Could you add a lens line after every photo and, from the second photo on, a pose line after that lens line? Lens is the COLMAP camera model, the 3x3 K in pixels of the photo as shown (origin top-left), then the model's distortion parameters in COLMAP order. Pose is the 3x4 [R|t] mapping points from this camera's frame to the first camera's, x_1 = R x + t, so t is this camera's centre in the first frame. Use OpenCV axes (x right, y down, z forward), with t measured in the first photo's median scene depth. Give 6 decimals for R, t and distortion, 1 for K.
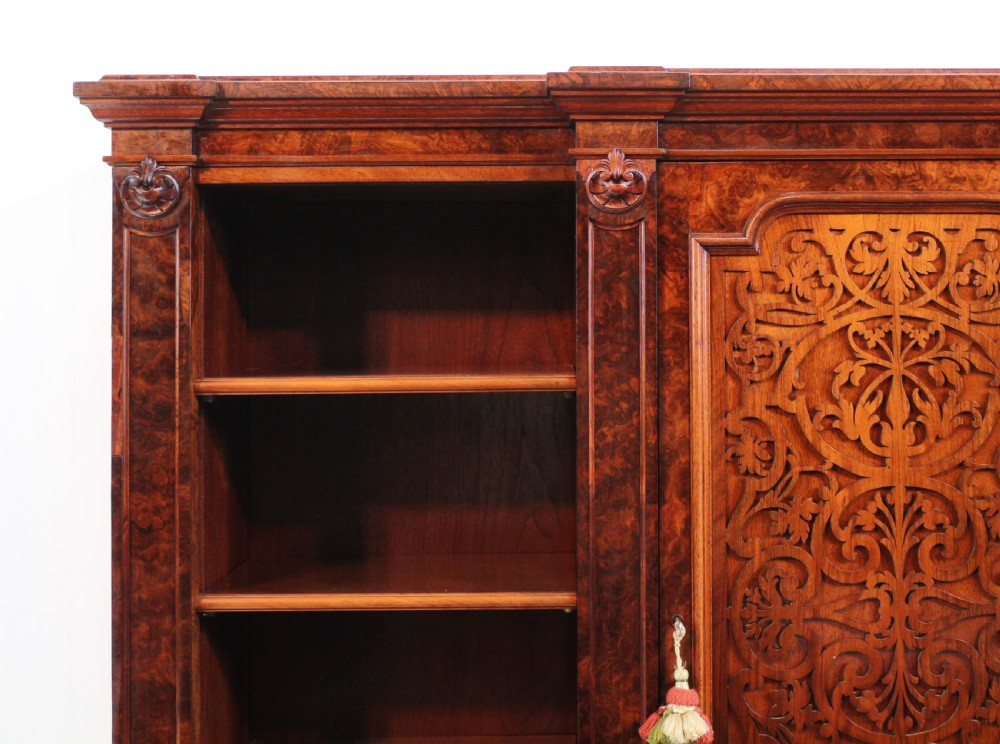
lens RADIAL K [[1579.4, 0, 603.0], [0, 1579.4, 286.3], [0, 0, 1]] dist [-0.073953, 0.000000]
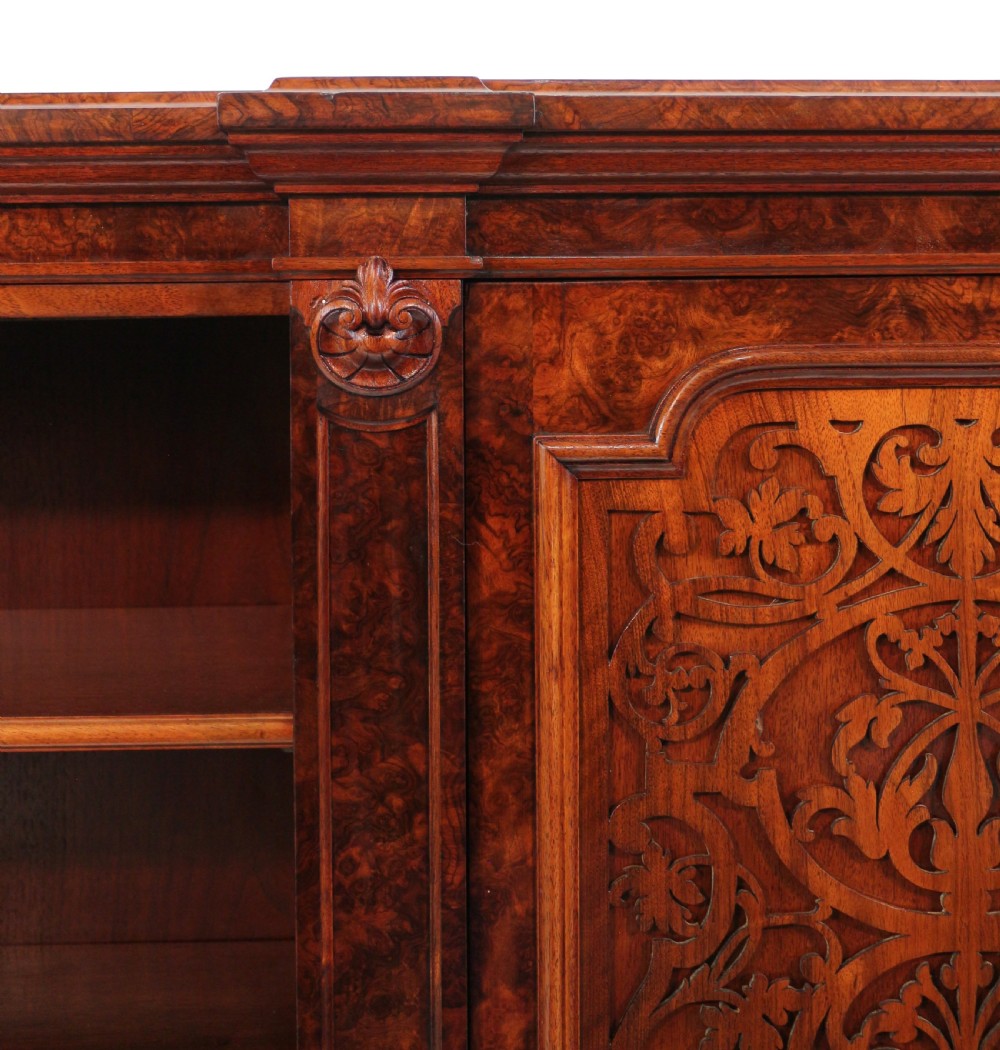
lens RADIAL K [[1695.5, 0, 482.1], [0, 1695.5, 335.9], [0, 0, 1]] dist [-0.063457, 0.000000]
pose [[0.999943, -0.001163, 0.010624, 0.033684], [0.000623, 0.998717, 0.050627, -0.087954], [-0.010669, -0.050618, 0.998661, 0.497175]]
